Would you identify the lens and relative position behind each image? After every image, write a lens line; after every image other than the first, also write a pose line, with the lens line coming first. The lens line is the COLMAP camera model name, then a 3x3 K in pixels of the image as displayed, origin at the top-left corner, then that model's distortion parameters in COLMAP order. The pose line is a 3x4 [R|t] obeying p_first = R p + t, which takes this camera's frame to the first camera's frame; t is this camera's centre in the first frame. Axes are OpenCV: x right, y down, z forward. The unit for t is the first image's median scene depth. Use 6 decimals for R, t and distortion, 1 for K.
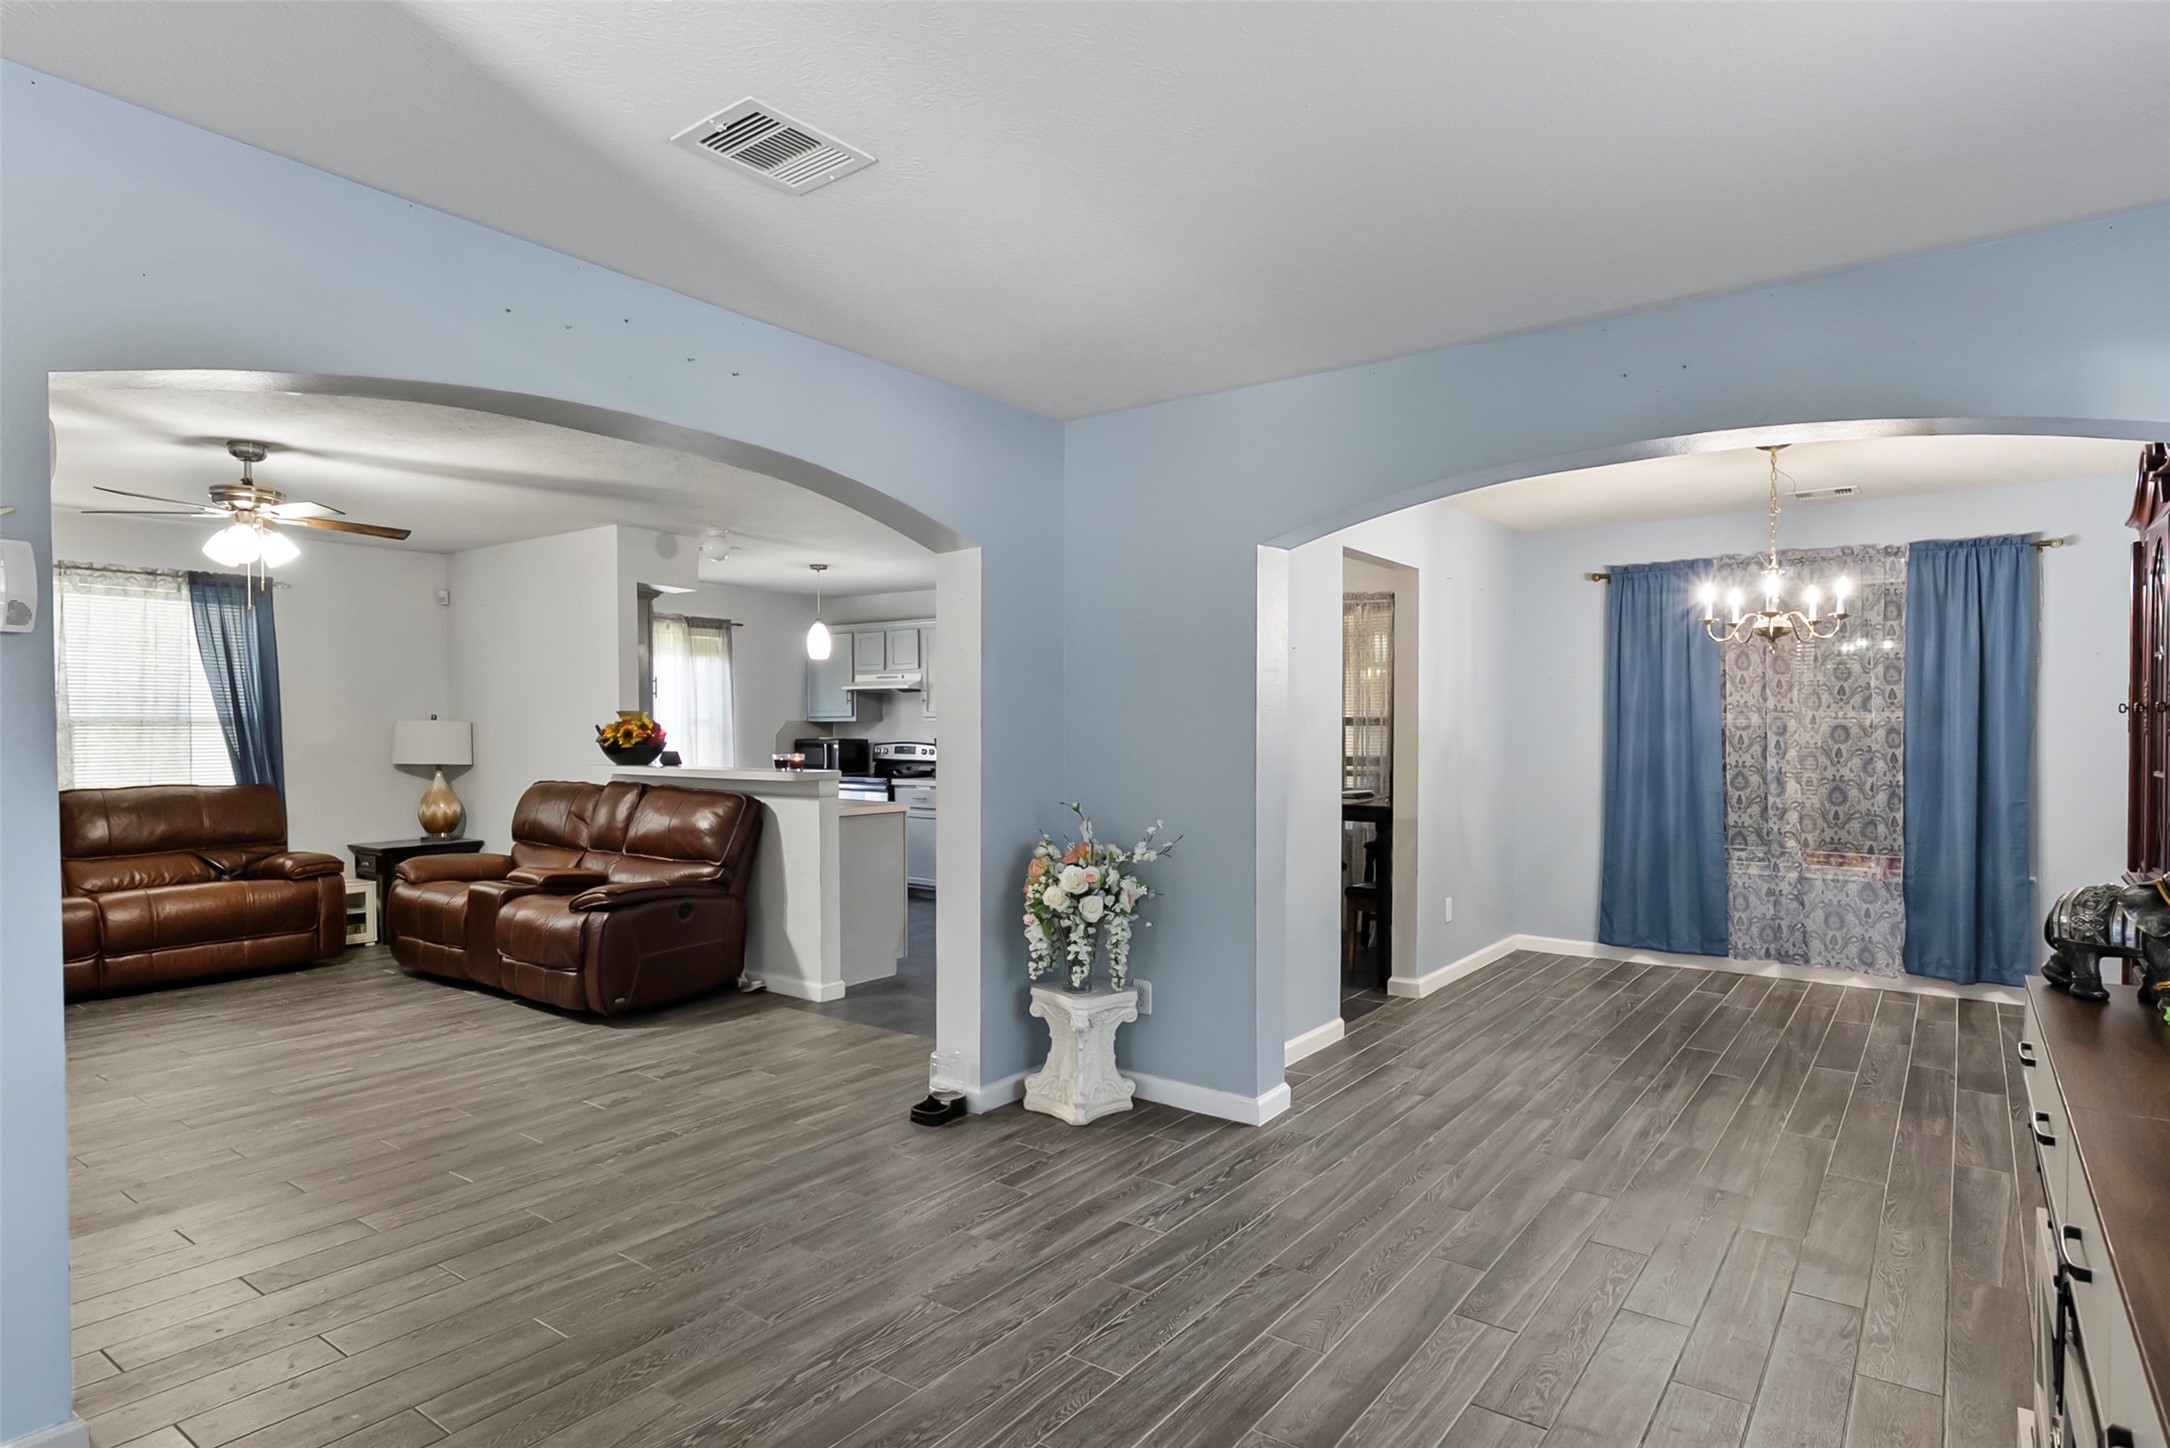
lens RADIAL K [[1179.1, 0, 1088.1], [0, 1179.1, 755.5], [0, 0, 1]] dist [0.017132, -0.000071]
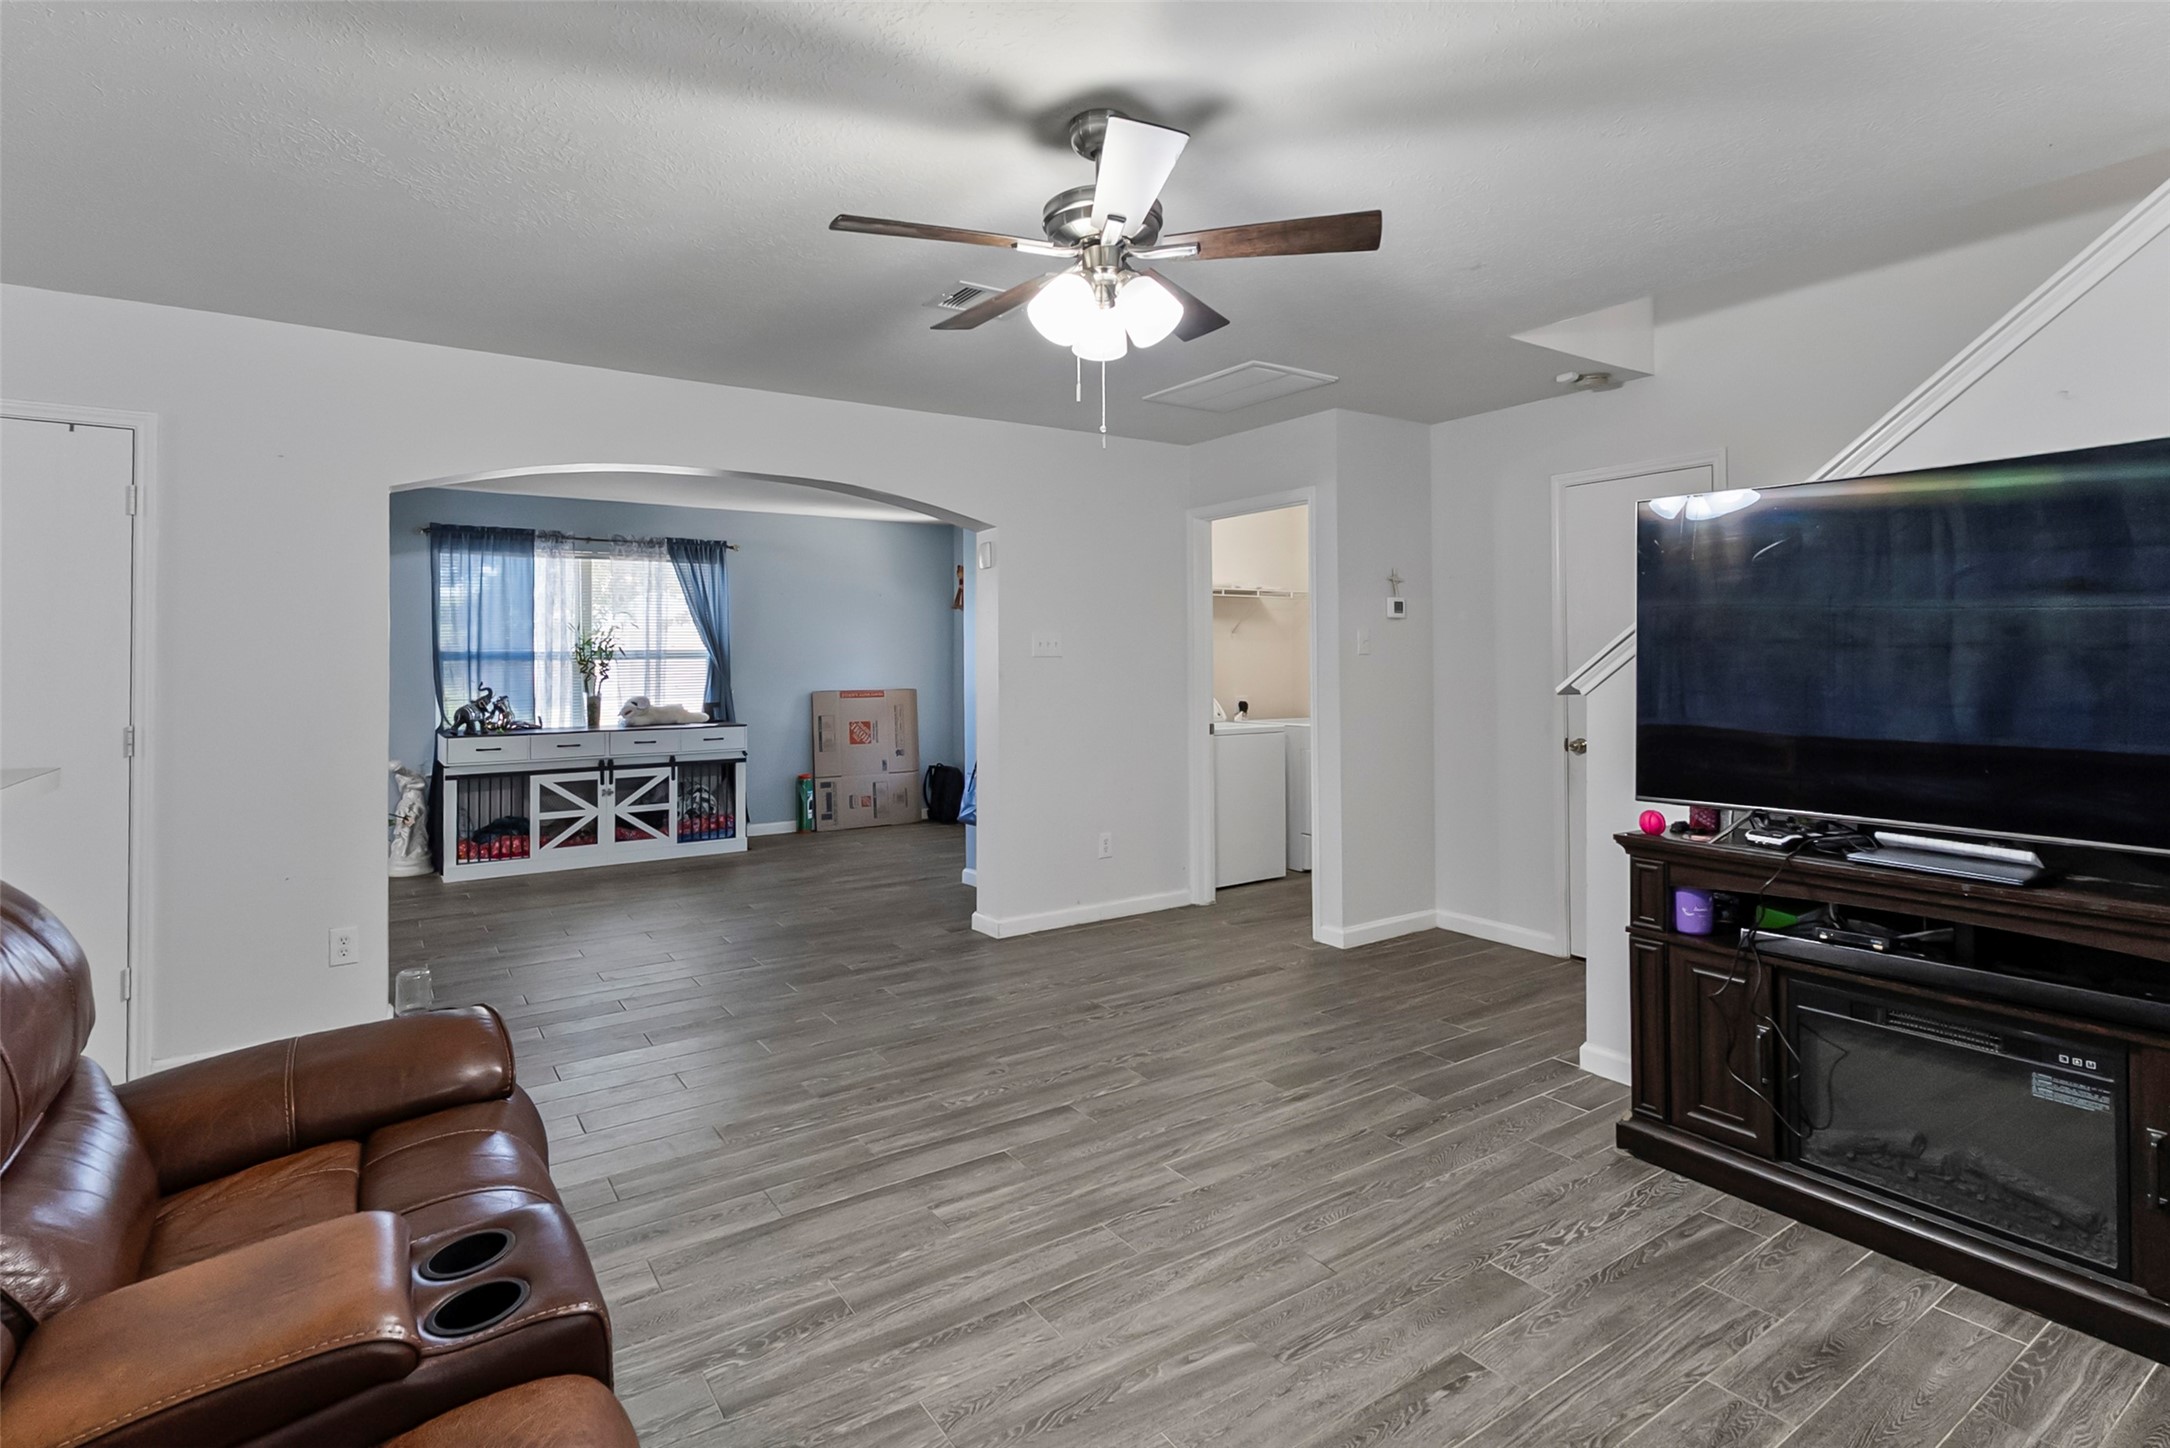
lens RADIAL K [[1062.7, 0, 1075.9], [0, 1062.7, 672.3], [0, 0, 1]] dist [0.001128, 0.000450]
pose [[-0.940423, 0.003782, 0.339986, -0.622086], [0.014869, 0.999439, 0.030010, -0.022570], [-0.339682, 0.033277, -0.939952, 1.052317]]
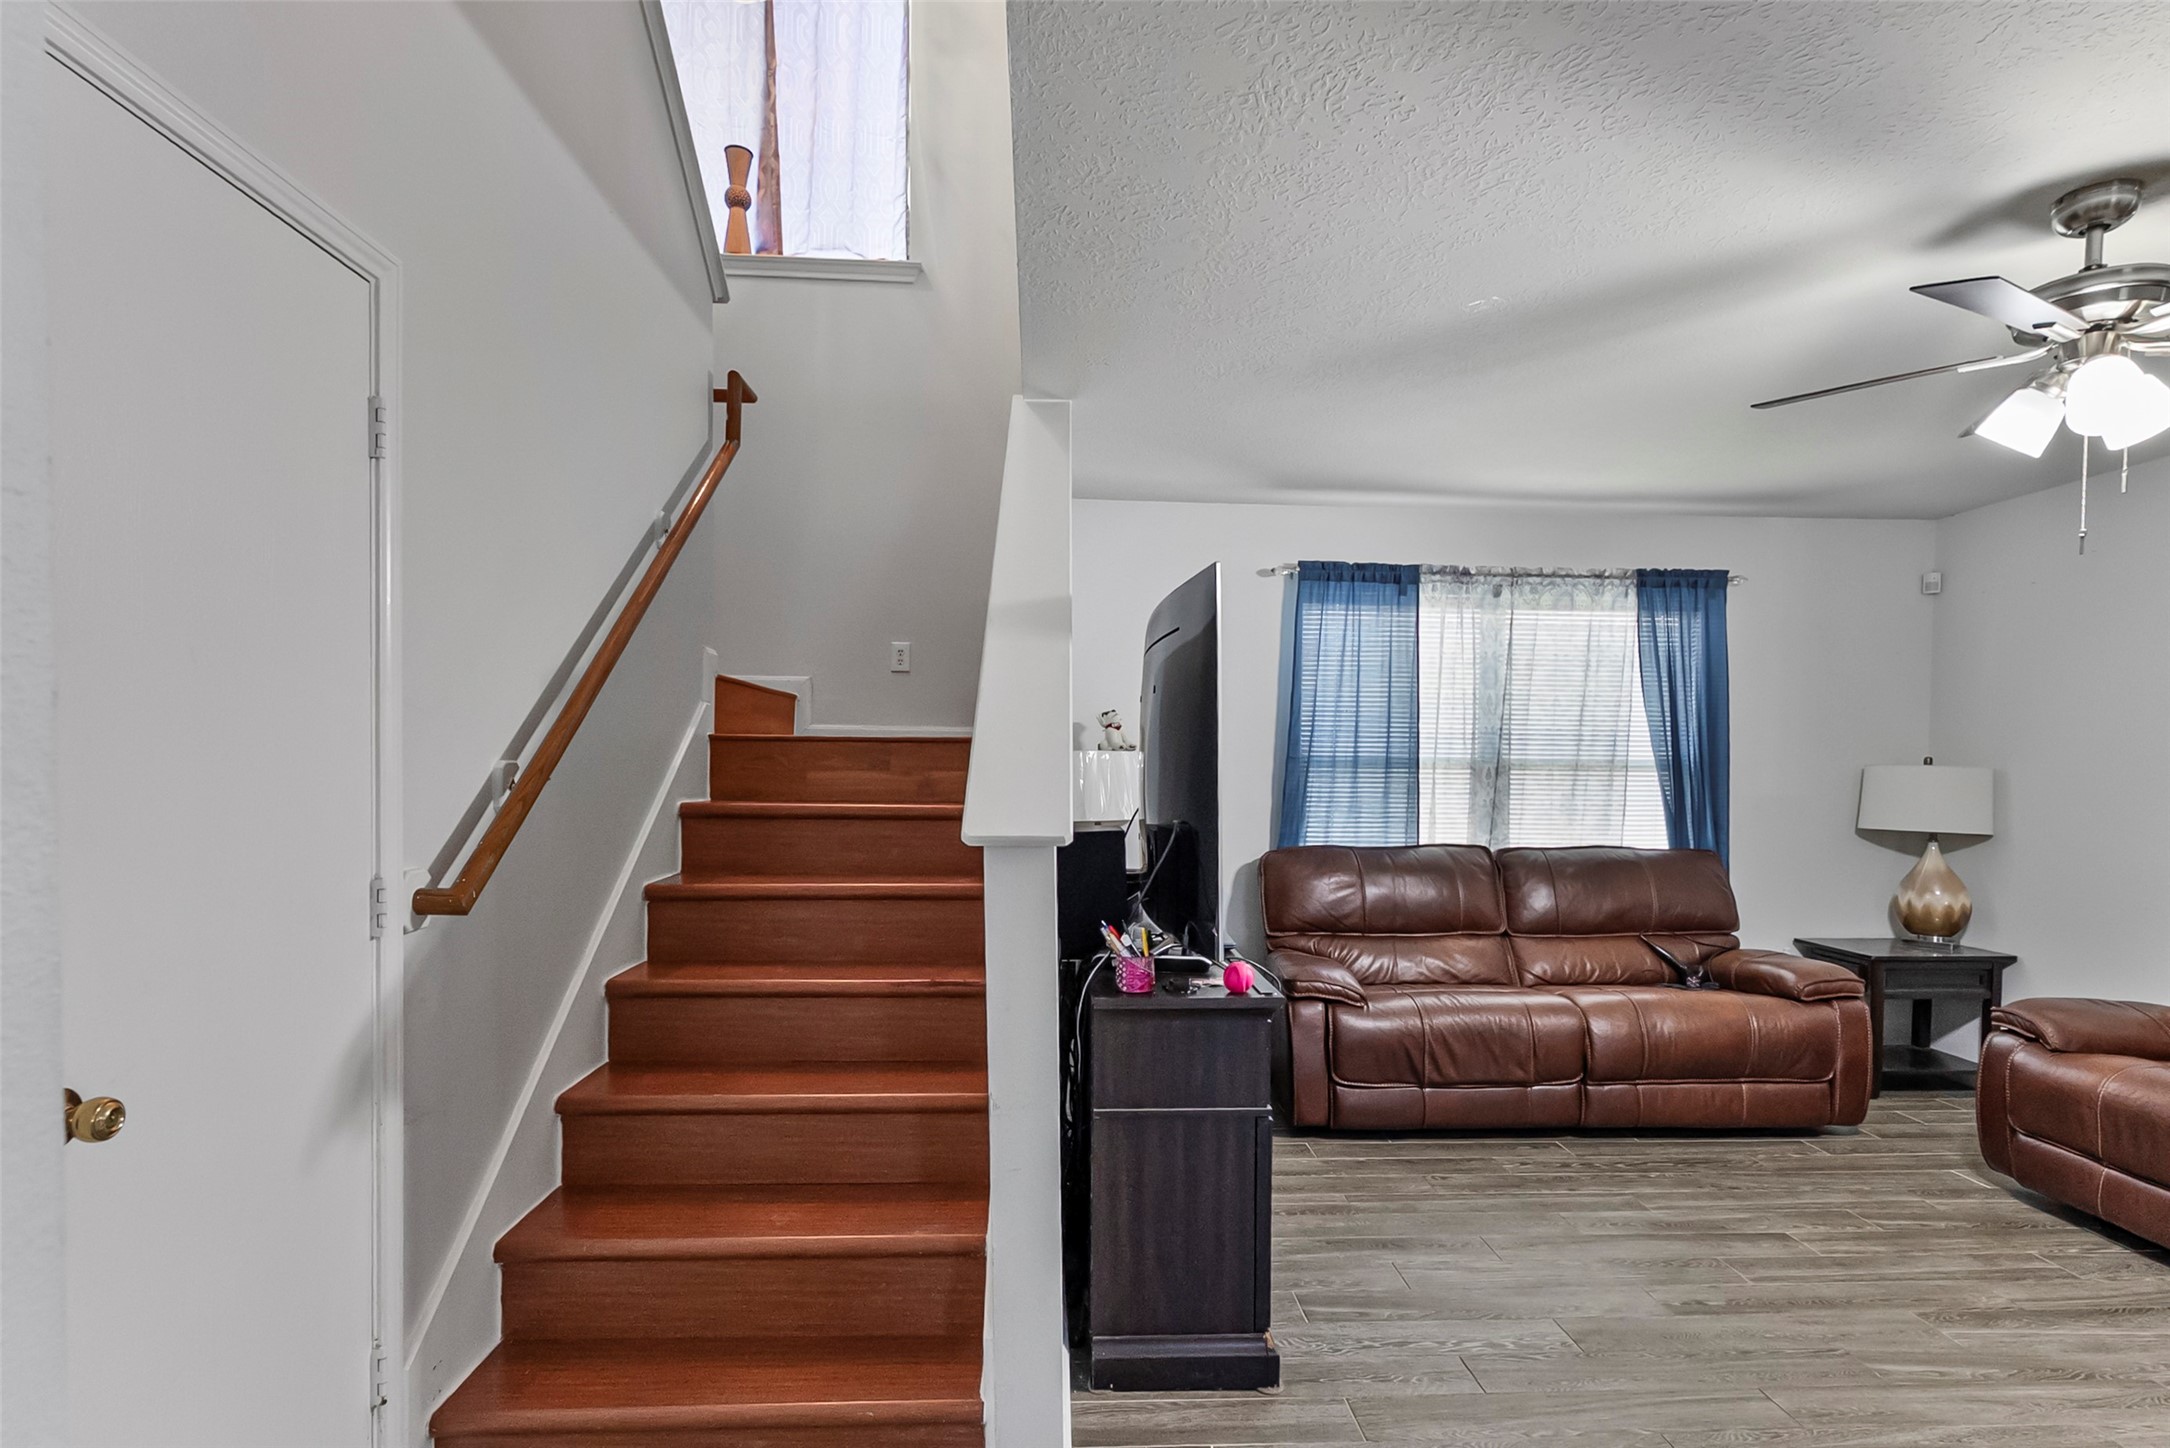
lens RADIAL K [[1079.0, 0, 1095.8], [0, 1079.0, 789.2], [0, 0, 1]] dist [-0.000224, 0.000046]
pose [[0.636821, 0.023791, -0.770644, -0.451844], [-0.030181, 0.999527, 0.005917, -0.007122], [0.770420, 0.019490, 0.637238, 0.298642]]
